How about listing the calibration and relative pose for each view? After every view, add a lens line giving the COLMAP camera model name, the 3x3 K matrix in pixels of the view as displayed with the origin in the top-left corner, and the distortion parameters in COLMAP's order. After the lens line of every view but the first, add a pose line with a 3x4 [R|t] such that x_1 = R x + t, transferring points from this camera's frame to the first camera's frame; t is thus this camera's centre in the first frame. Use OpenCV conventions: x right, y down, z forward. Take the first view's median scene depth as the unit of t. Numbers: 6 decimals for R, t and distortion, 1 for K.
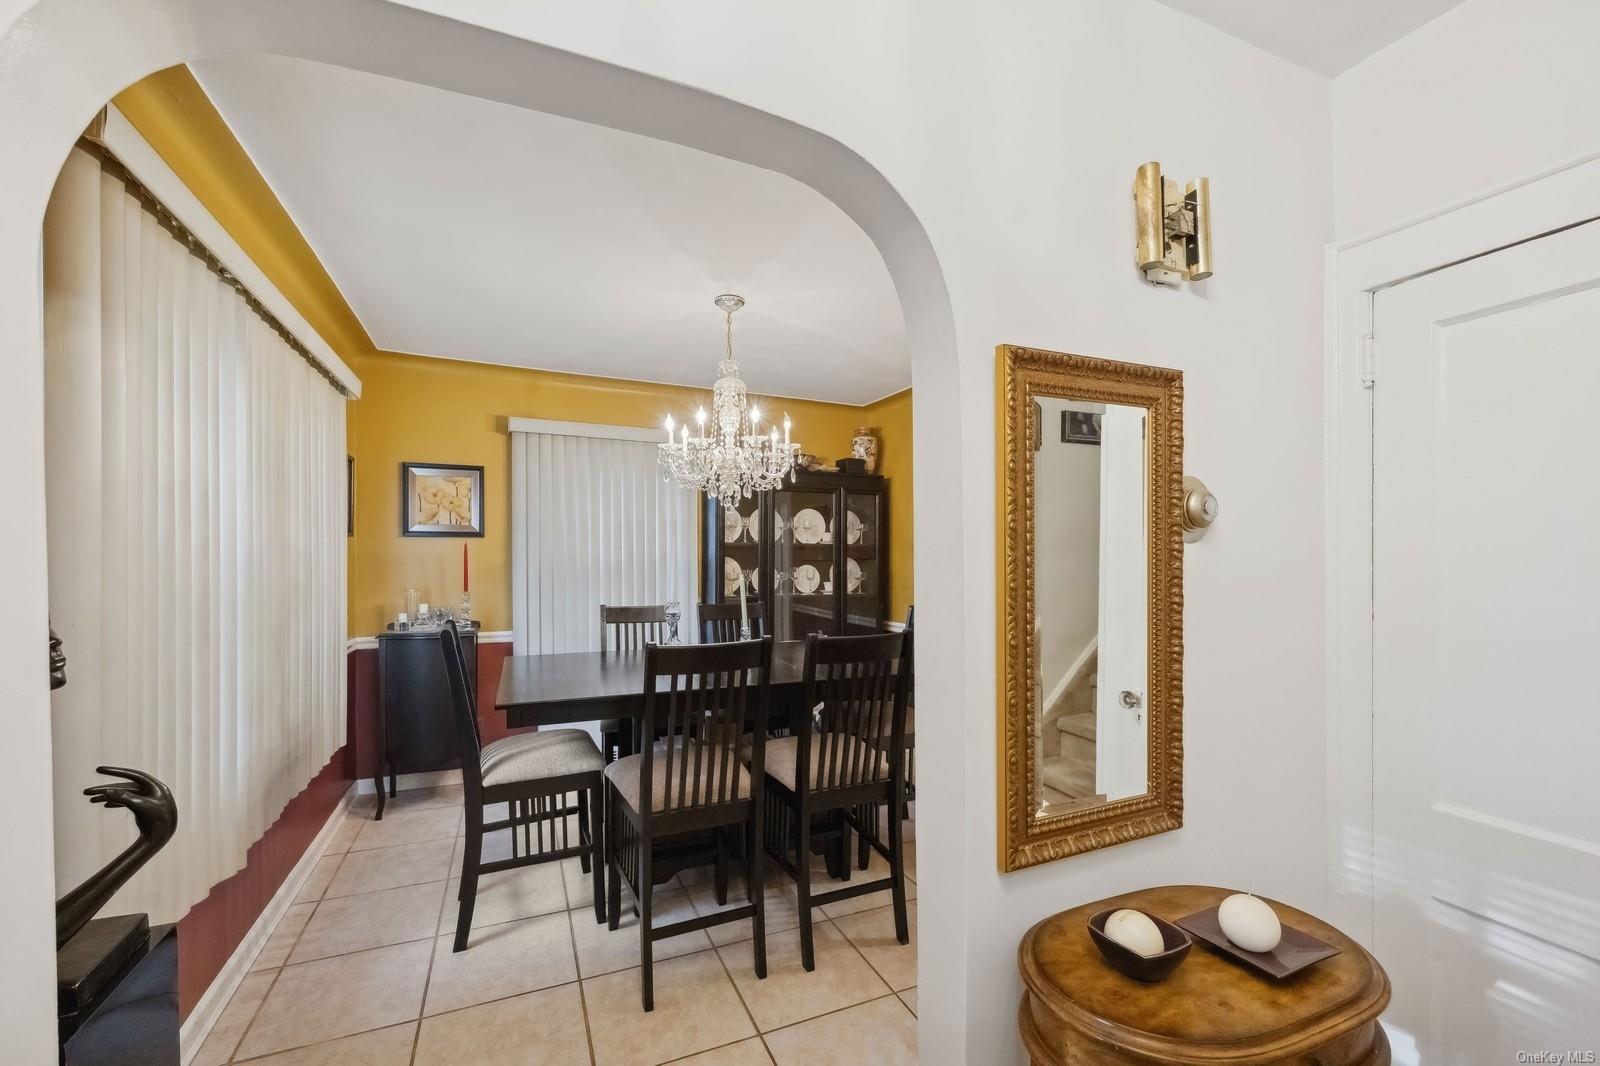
lens RADIAL K [[644.7, 0, 788.0], [0, 644.7, 558.0], [0, 0, 1]] dist [0.000698, 0.000713]
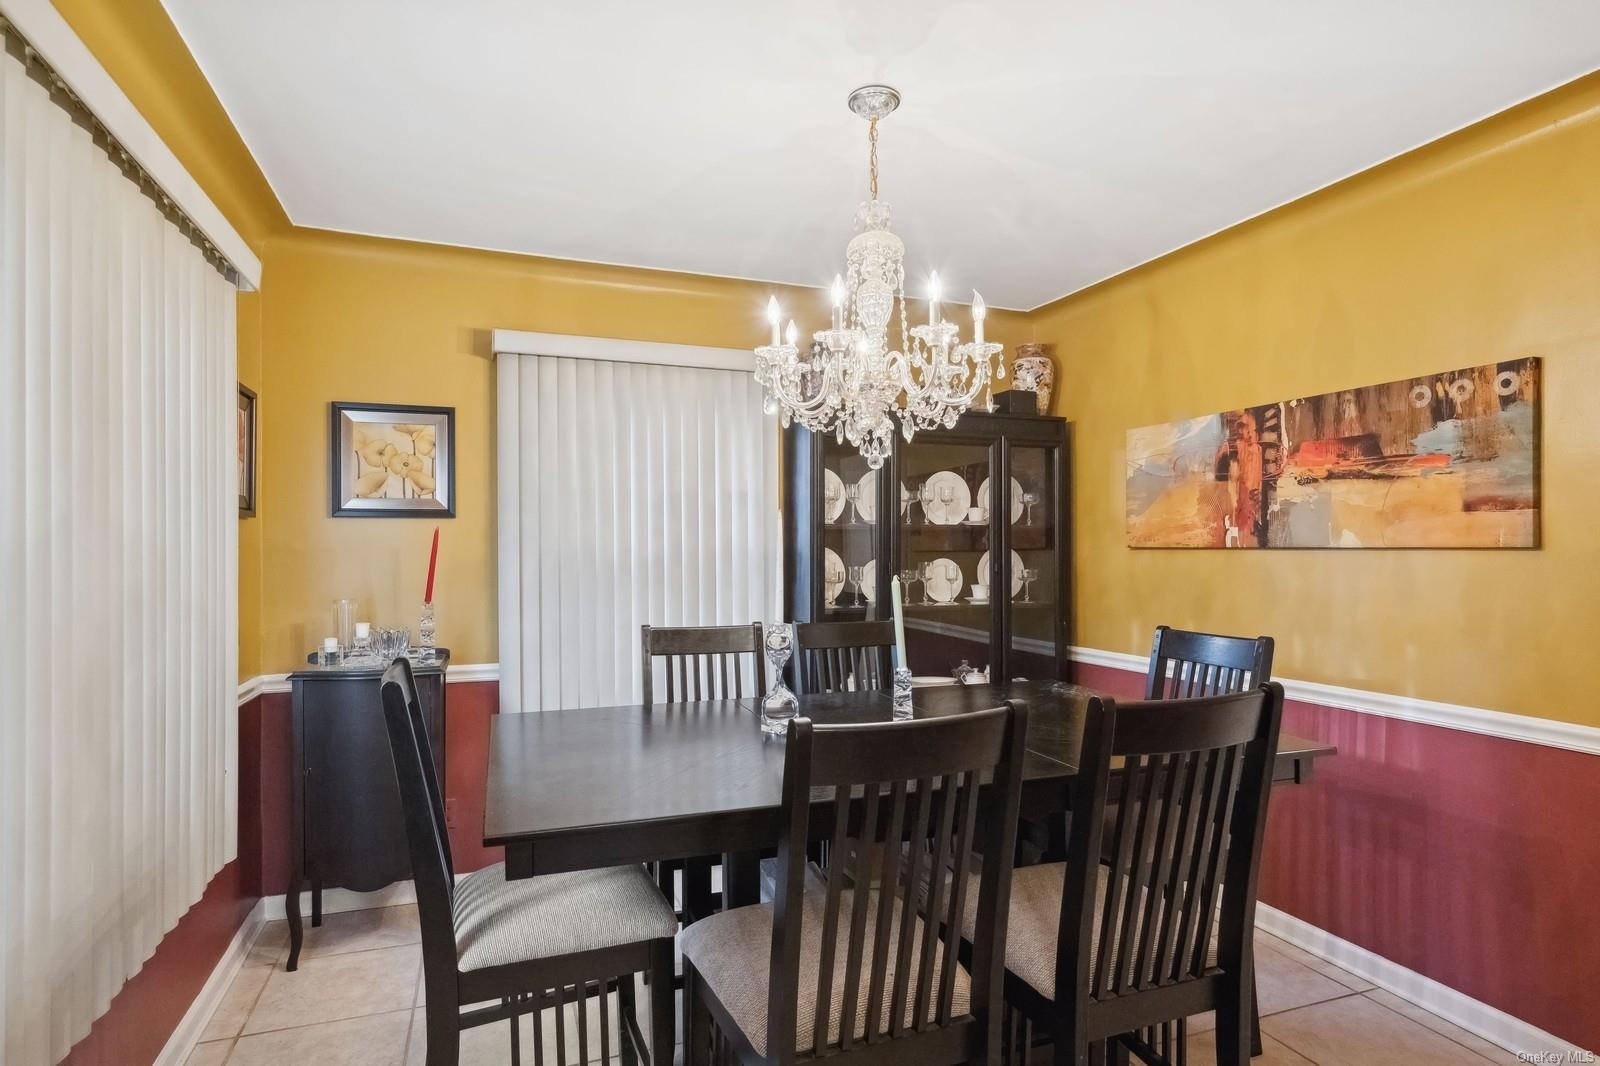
lens RADIAL K [[867.3, 0, 801.2], [0, 867.3, 538.8], [0, 0, 1]] dist [-0.002414, 0.001053]
pose [[0.998400, -0.006570, -0.056167, -0.084504], [0.005853, 0.999900, -0.012912, 0.002338], [0.056246, 0.012563, 0.998338, 0.169296]]
